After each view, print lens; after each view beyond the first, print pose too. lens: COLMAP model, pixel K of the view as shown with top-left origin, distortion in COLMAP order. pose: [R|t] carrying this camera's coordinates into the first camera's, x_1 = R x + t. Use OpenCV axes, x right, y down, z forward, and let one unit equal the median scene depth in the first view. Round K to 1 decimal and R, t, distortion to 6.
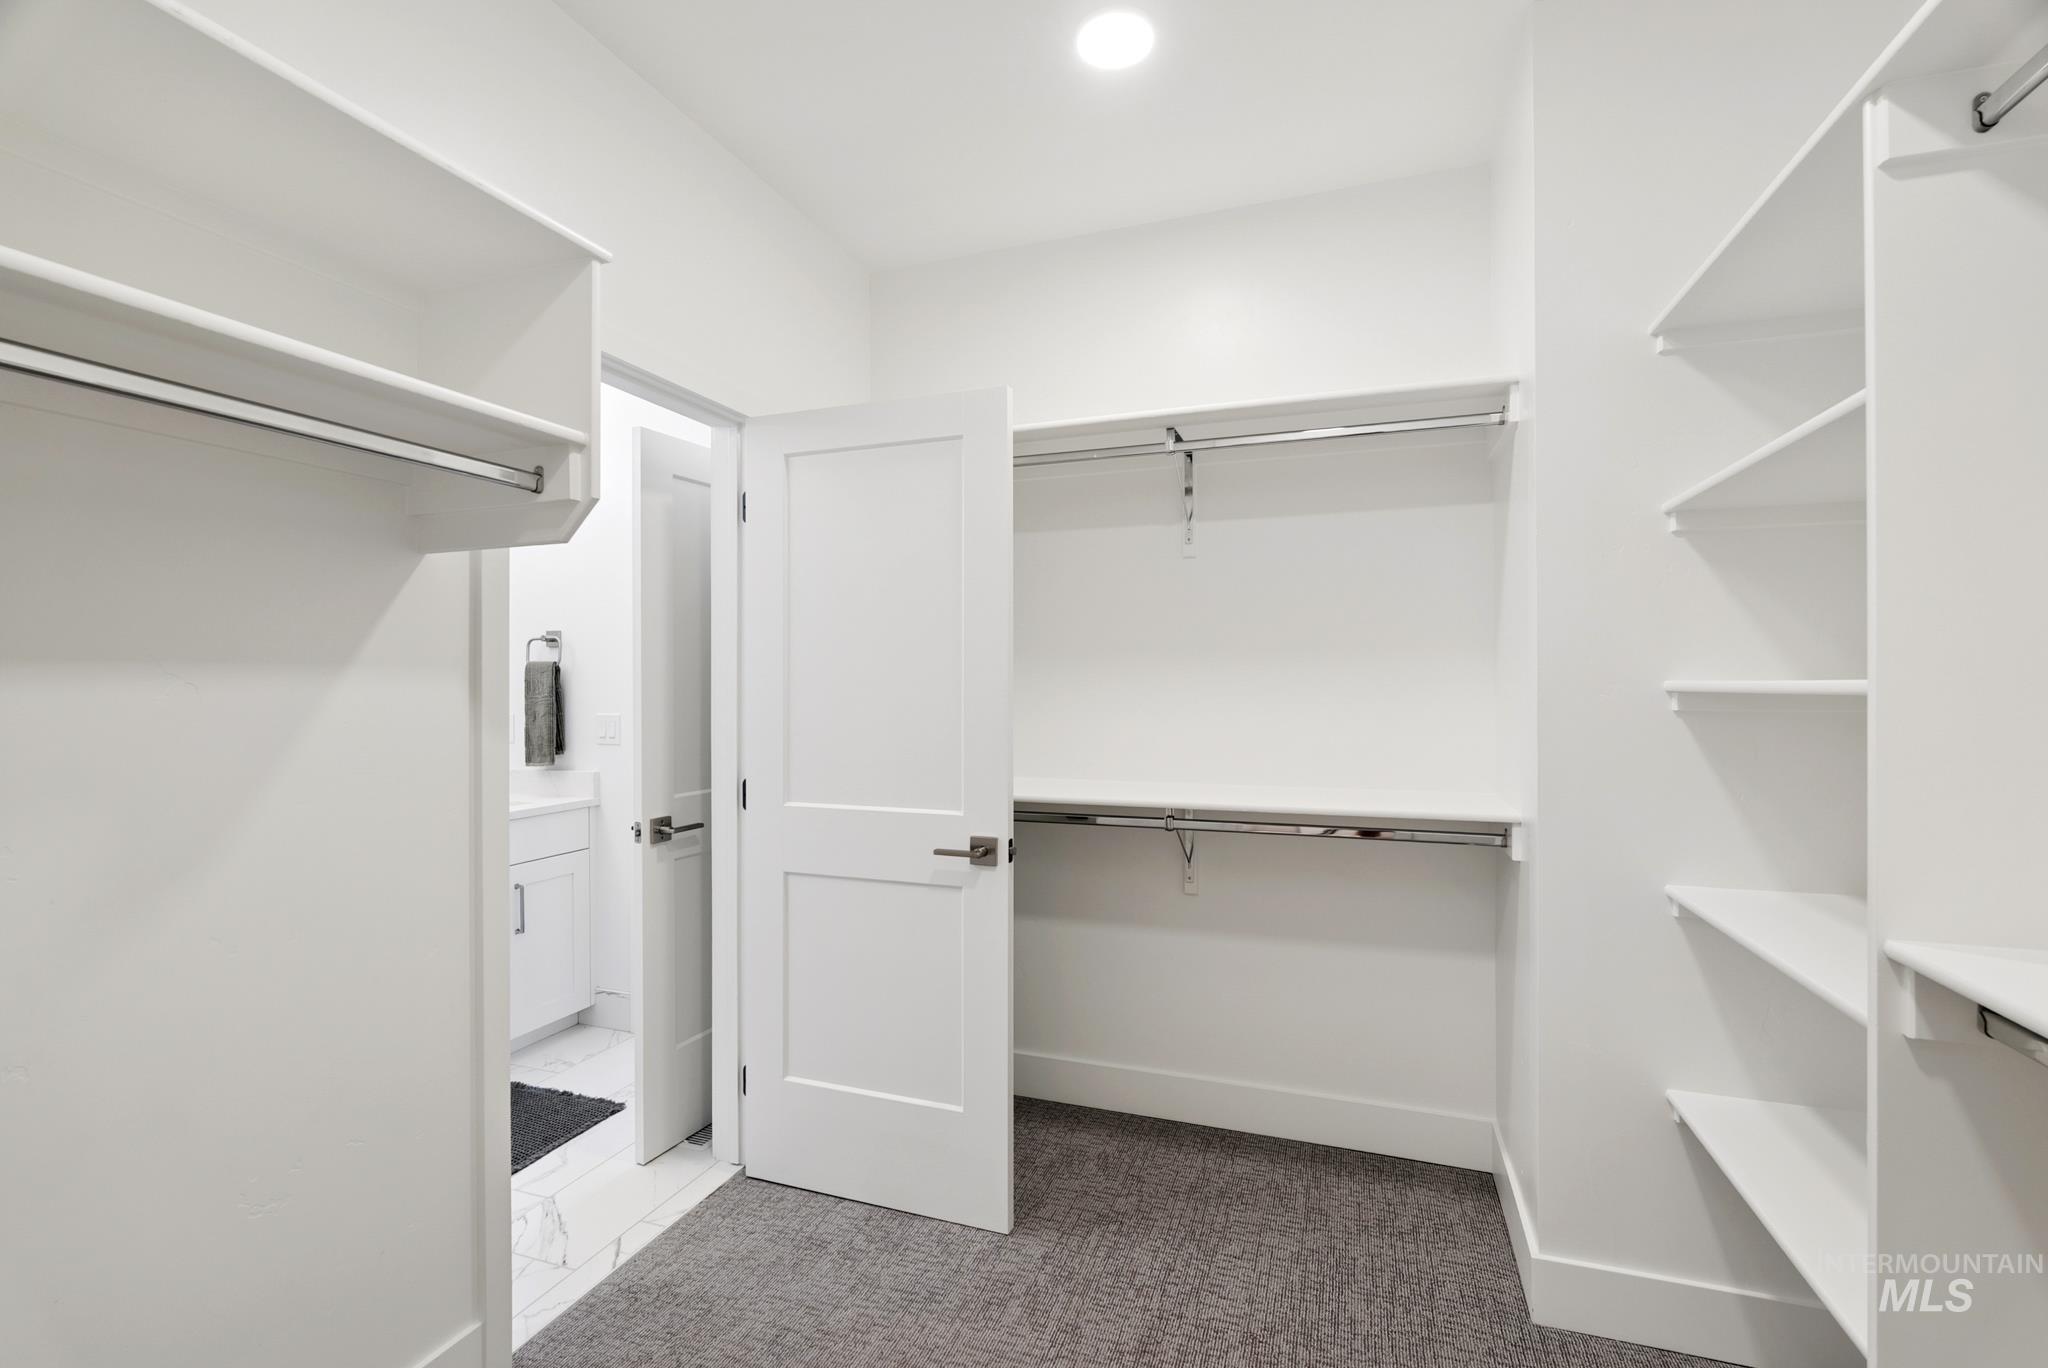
lens RADIAL K [[906.8, 0, 1023.1], [0, 906.8, 684.5], [0, 0, 1]] dist [0.002317, 0.000215]
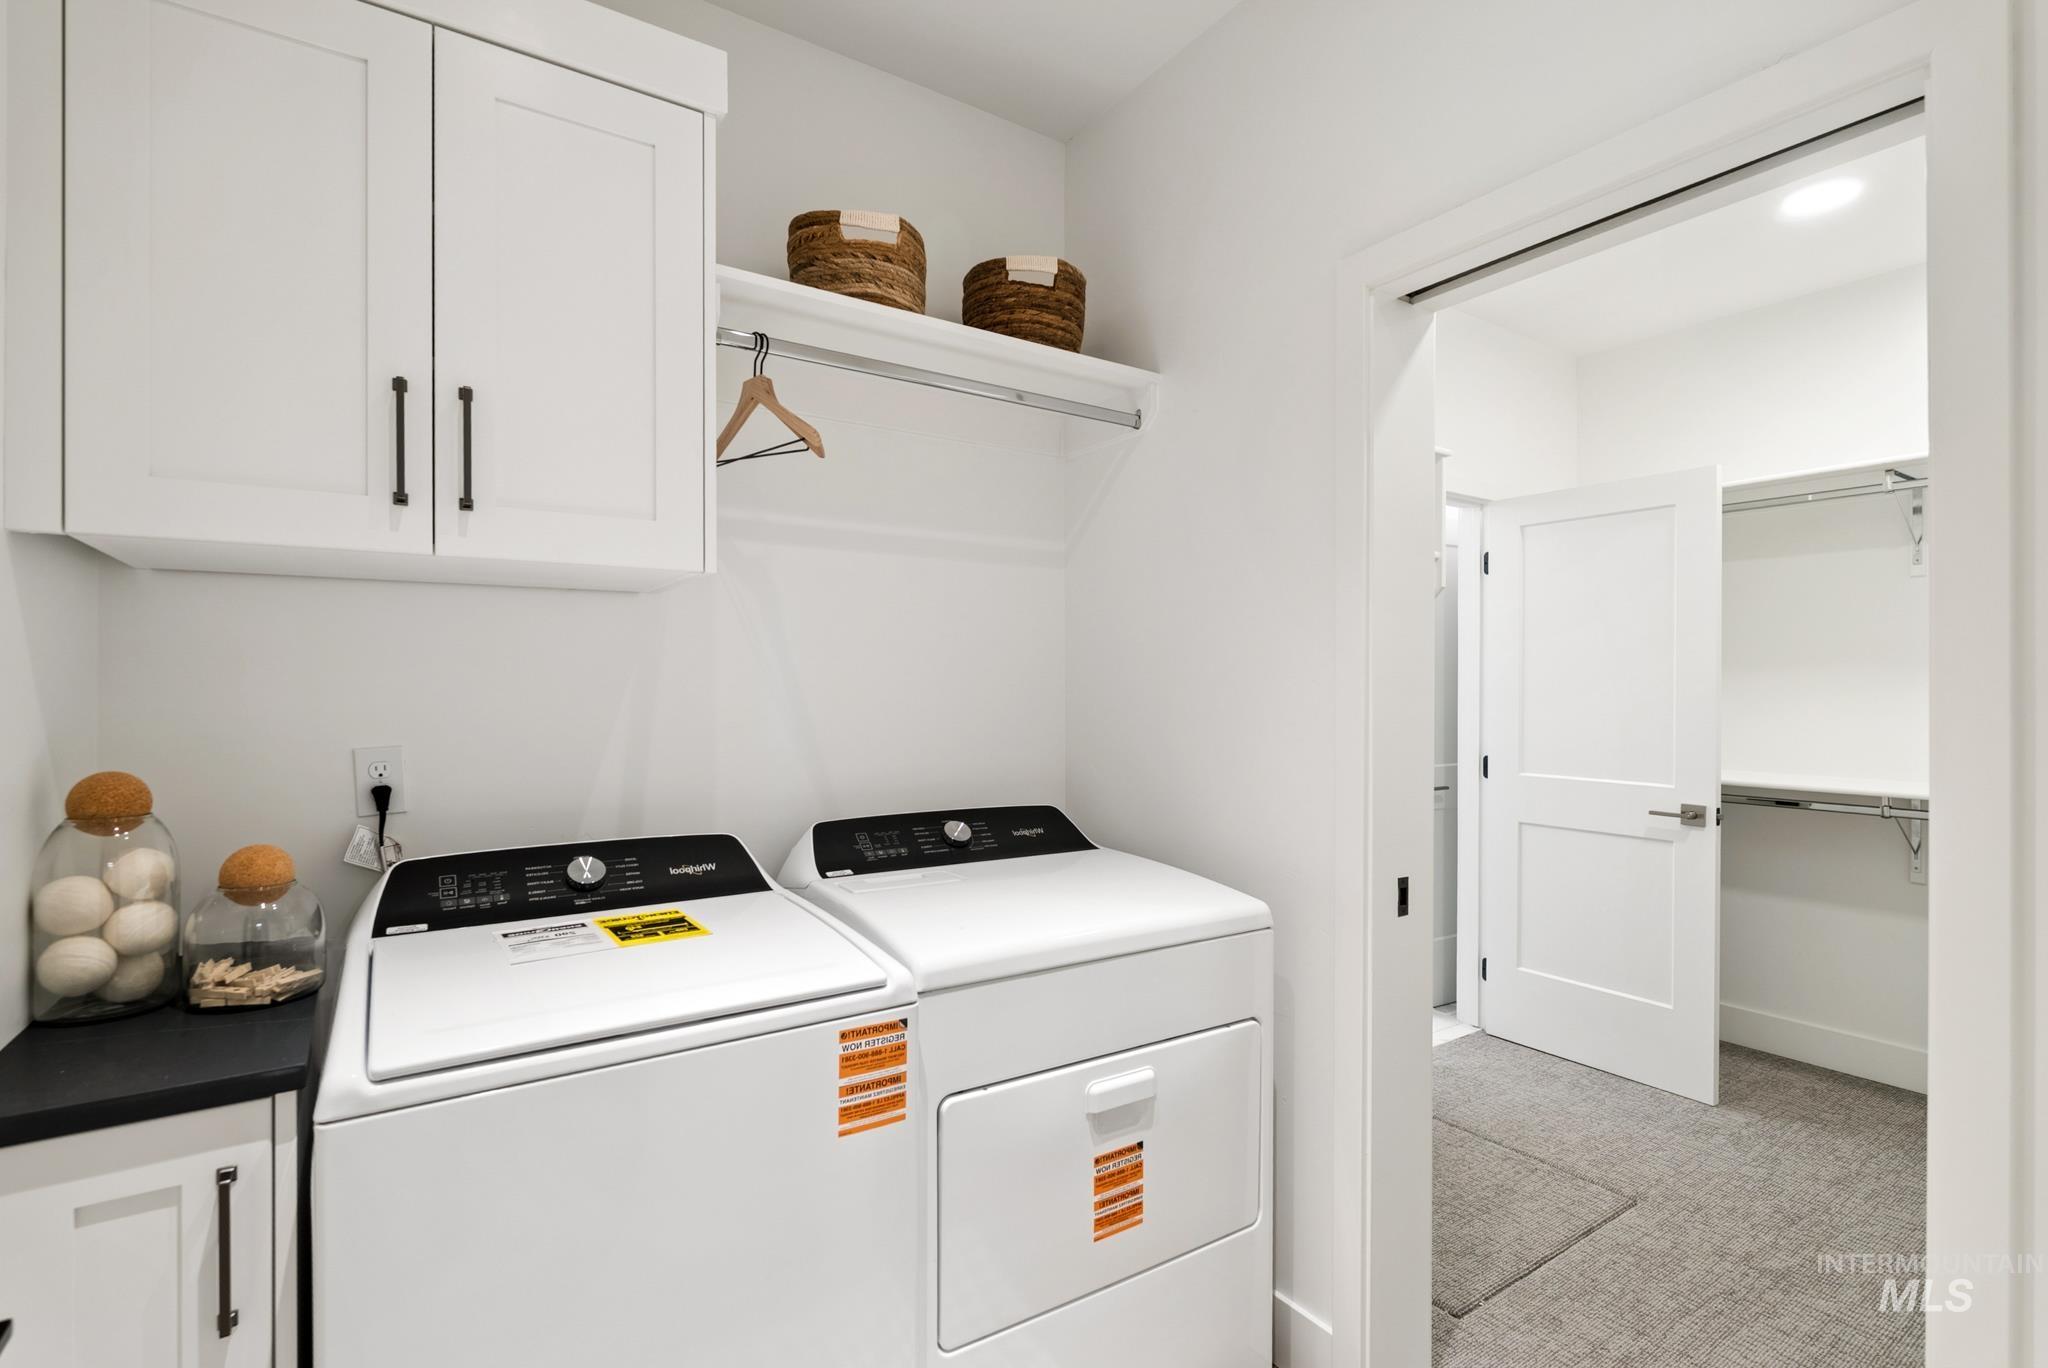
lens RADIAL K [[947.2, 0, 1020.7], [0, 947.2, 685.9], [0, 0, 1]] dist [-0.003125, -0.001365]
pose [[0.802011, 0.005685, -0.597282, -0.007127], [-0.006786, 0.999977, 0.000406, -0.000473], [0.597271, 0.003728, 0.802031, -0.641829]]
